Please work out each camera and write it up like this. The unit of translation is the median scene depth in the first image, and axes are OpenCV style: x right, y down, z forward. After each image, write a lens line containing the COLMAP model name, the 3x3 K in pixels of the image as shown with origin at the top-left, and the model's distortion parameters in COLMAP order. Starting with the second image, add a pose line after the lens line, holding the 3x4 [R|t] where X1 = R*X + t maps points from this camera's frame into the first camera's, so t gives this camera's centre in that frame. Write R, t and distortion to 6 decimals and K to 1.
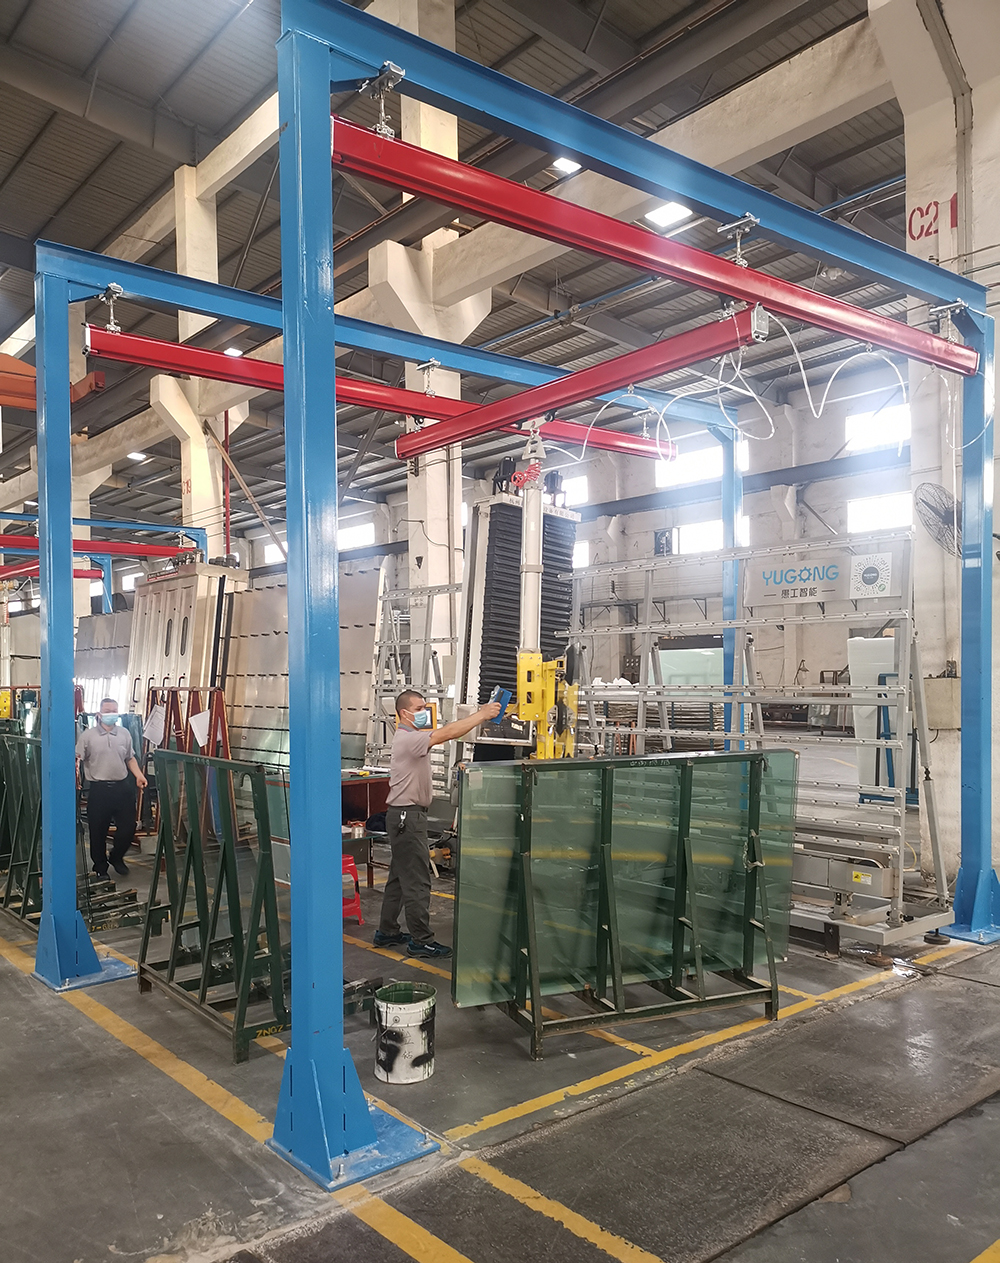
lens RADIAL K [[1046.2, 0, 498.7], [0, 1046.2, 589.9], [0, 0, 1]] dist [0.025602, -0.015670]
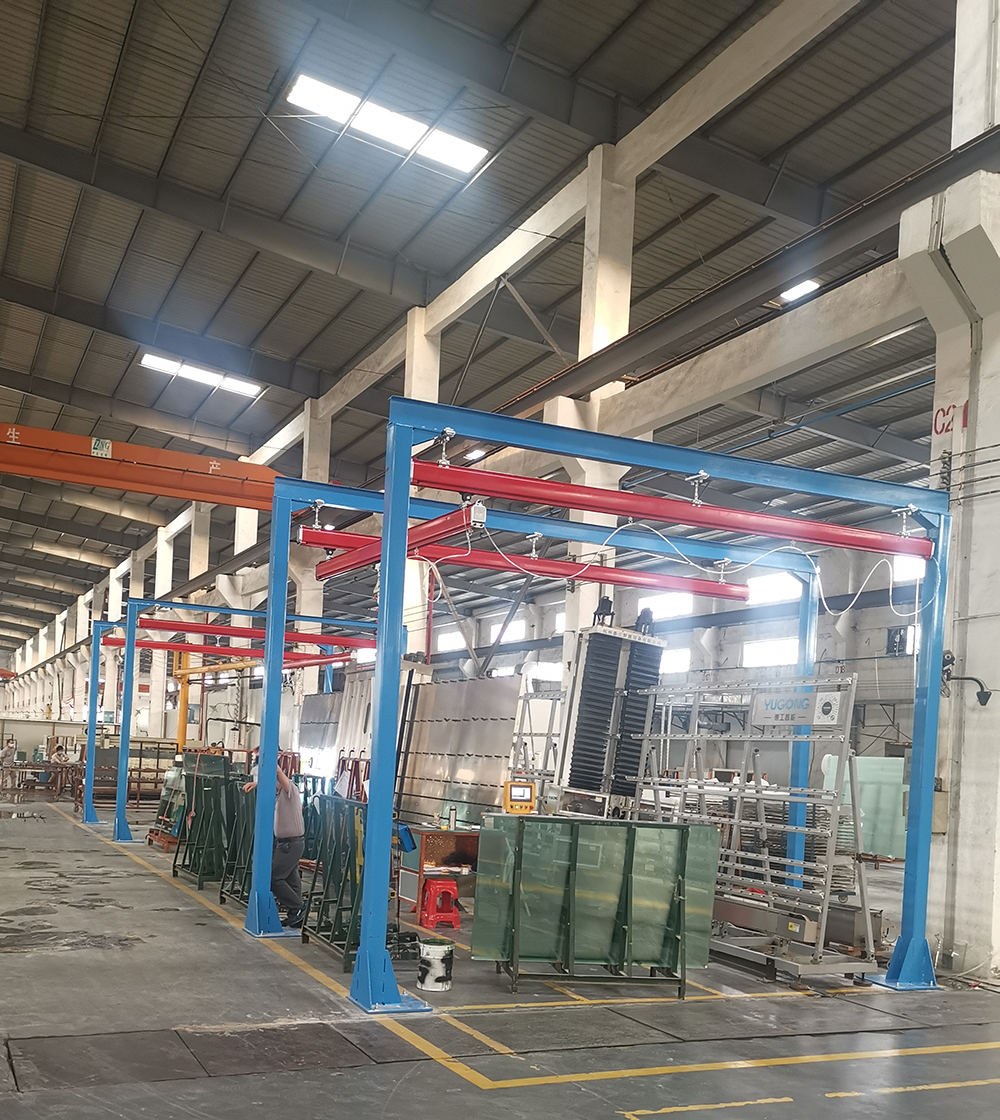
lens RADIAL K [[1180.2, 0, 499.1], [0, 1180.2, 560.8], [0, 0, 1]] dist [0.018084, 0.000000]
pose [[0.971340, 0.026324, -0.236231, 0.216928], [-0.047294, 0.995381, -0.083545, -0.040889], [0.232941, 0.092323, 0.968099, -0.442183]]
